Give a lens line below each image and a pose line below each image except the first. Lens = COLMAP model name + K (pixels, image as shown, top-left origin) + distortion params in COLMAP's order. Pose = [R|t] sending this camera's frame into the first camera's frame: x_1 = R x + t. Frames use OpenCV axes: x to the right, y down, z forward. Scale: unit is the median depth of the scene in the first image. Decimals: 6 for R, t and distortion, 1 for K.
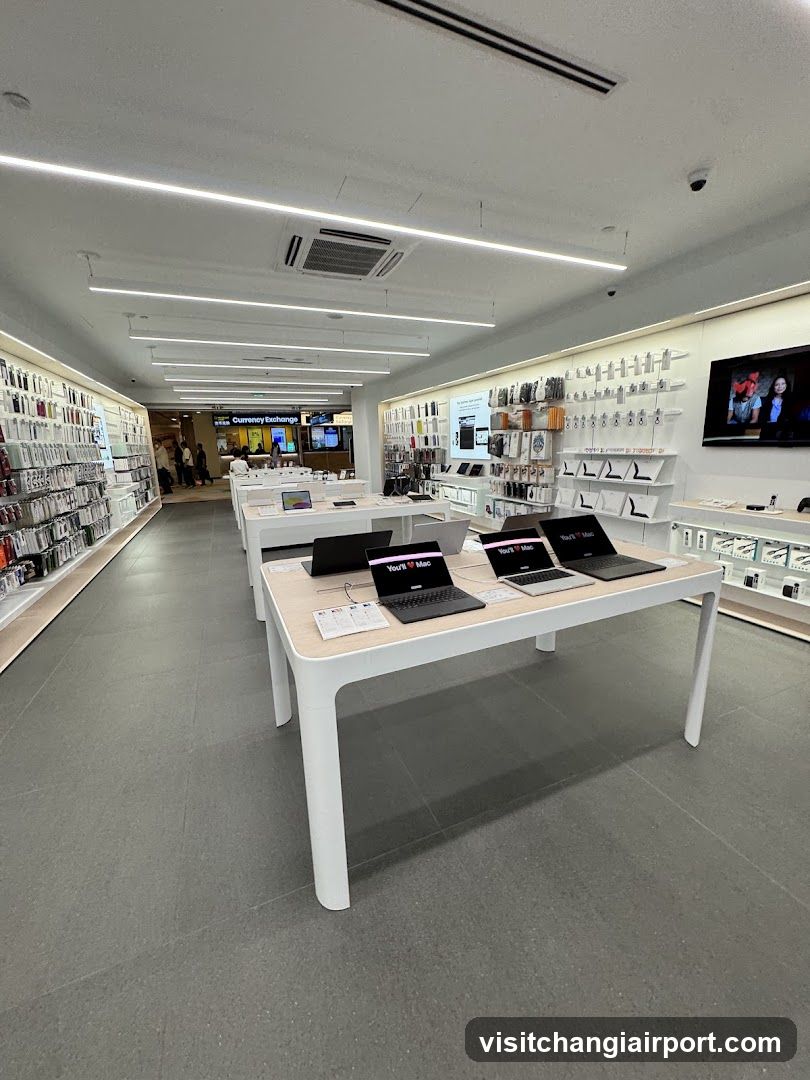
lens RADIAL K [[428.0, 0, 407.3], [0, 428.0, 541.9], [0, 0, 1]] dist [-0.002024, 0.000011]
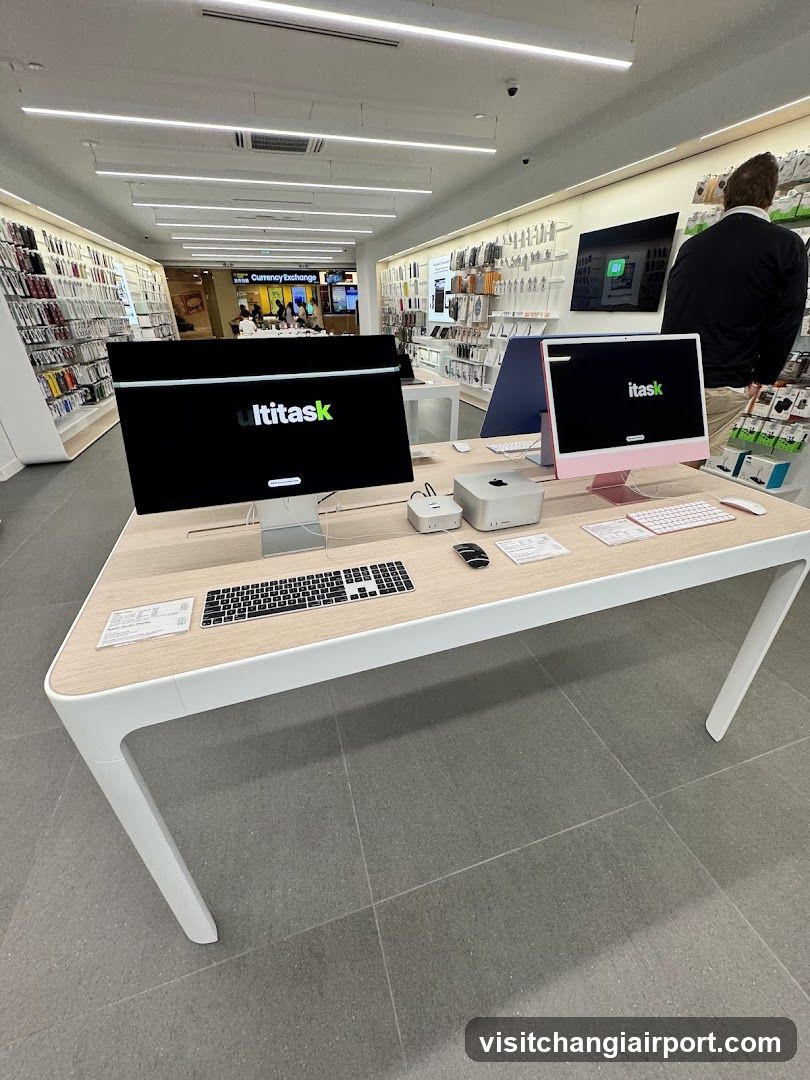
lens RADIAL K [[428.0, 0, 404.8], [0, 428.0, 538.8], [0, 0, 1]] dist [-0.002024, 0.000011]
pose [[0.994834, 0.061992, -0.080383, 0.209149], [-0.038271, 0.962483, 0.268629, 0.061977], [0.094020, -0.264165, 0.959884, -0.260956]]
